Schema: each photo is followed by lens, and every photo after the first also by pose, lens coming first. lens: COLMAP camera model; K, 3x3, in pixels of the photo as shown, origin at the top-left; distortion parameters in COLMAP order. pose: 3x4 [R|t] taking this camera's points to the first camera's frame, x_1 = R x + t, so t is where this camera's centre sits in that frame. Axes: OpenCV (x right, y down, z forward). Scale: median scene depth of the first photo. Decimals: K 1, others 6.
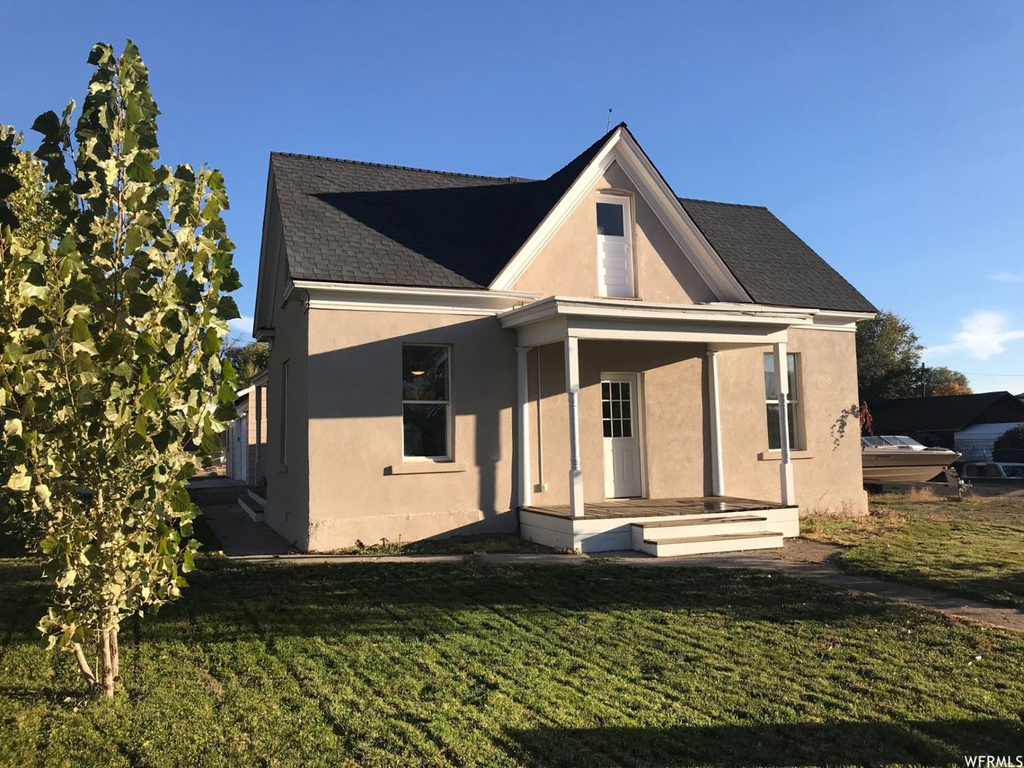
lens RADIAL K [[828.3, 0, 513.2], [0, 828.3, 363.0], [0, 0, 1]] dist [0.111075, -0.259778]
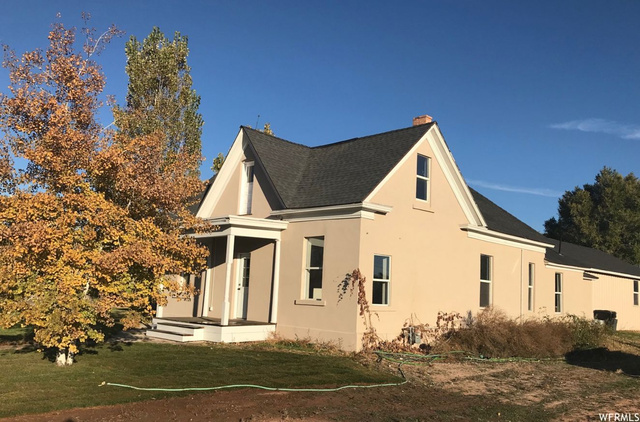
lens RADIAL K [[569.6, 0, 343.6], [0, 569.6, 212.5], [0, 0, 1]] dist [0.078921, 0.001008]
pose [[0.395668, -0.089930, -0.913980, 1.455650], [0.036876, 0.995947, -0.082032, 0.035539], [0.917653, -0.001246, 0.397381, 0.693798]]
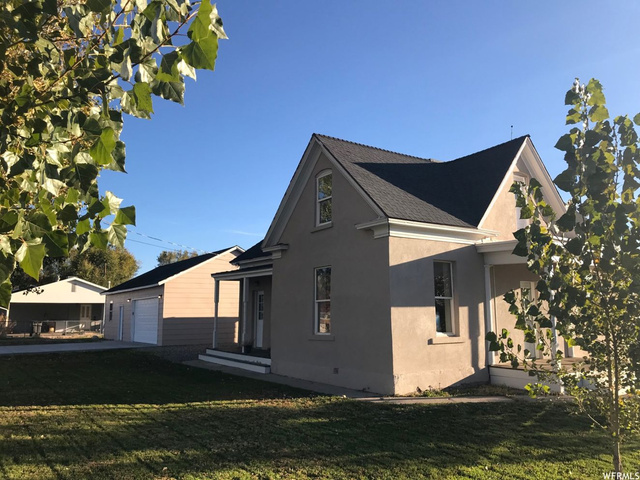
lens RADIAL K [[517.7, 0, 320.7], [0, 517.7, 226.9], [0, 0, 1]] dist [0.111075, -0.259778]
pose [[0.976396, 0.053260, 0.209319, -0.500009], [-0.037226, 0.996115, -0.079812, 0.000532], [-0.212757, 0.070136, 0.974585, 0.064102]]
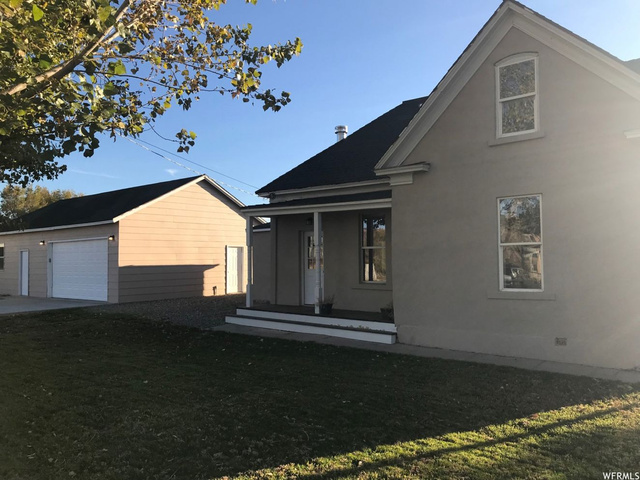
lens RADIAL K [[517.7, 0, 320.7], [0, 517.7, 226.9], [0, 0, 1]] dist [0.111075, -0.259778]
pose [[0.876312, 0.040657, 0.480025, -0.849503], [-0.053731, 0.998464, 0.013521, 0.044111], [-0.478738, -0.037641, 0.877151, 0.556377]]
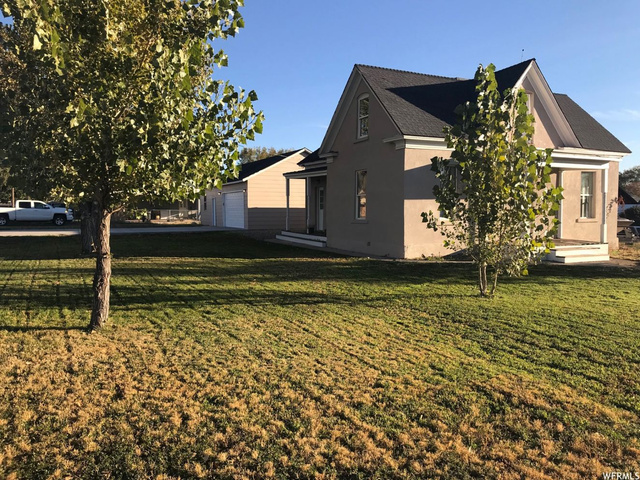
lens RADIAL K [[517.7, 0, 320.7], [0, 517.7, 226.9], [0, 0, 1]] dist [0.111075, -0.259778]
pose [[0.997305, 0.020963, 0.070312, -0.478761], [-0.029916, 0.991220, 0.128795, -0.026247], [-0.066994, -0.130551, 0.989175, -0.295365]]
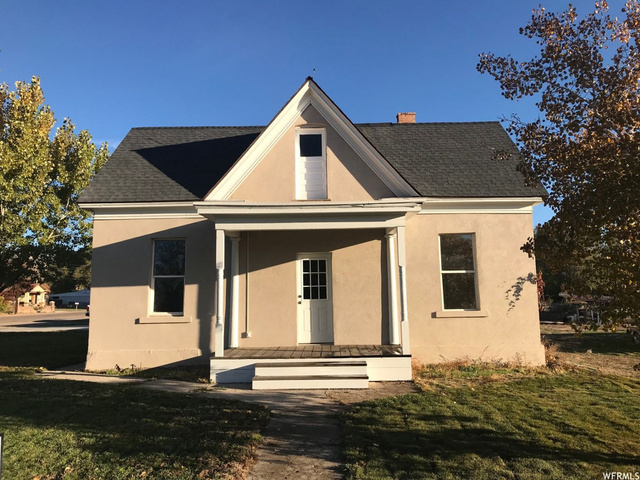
lens RADIAL K [[517.7, 0, 320.7], [0, 517.7, 226.9], [0, 0, 1]] dist [0.111075, -0.259778]
pose [[0.916099, -0.050160, -0.397803, 0.495404], [0.032934, 0.998205, -0.050024, 0.012196], [0.399598, 0.032726, 0.916106, 0.205776]]
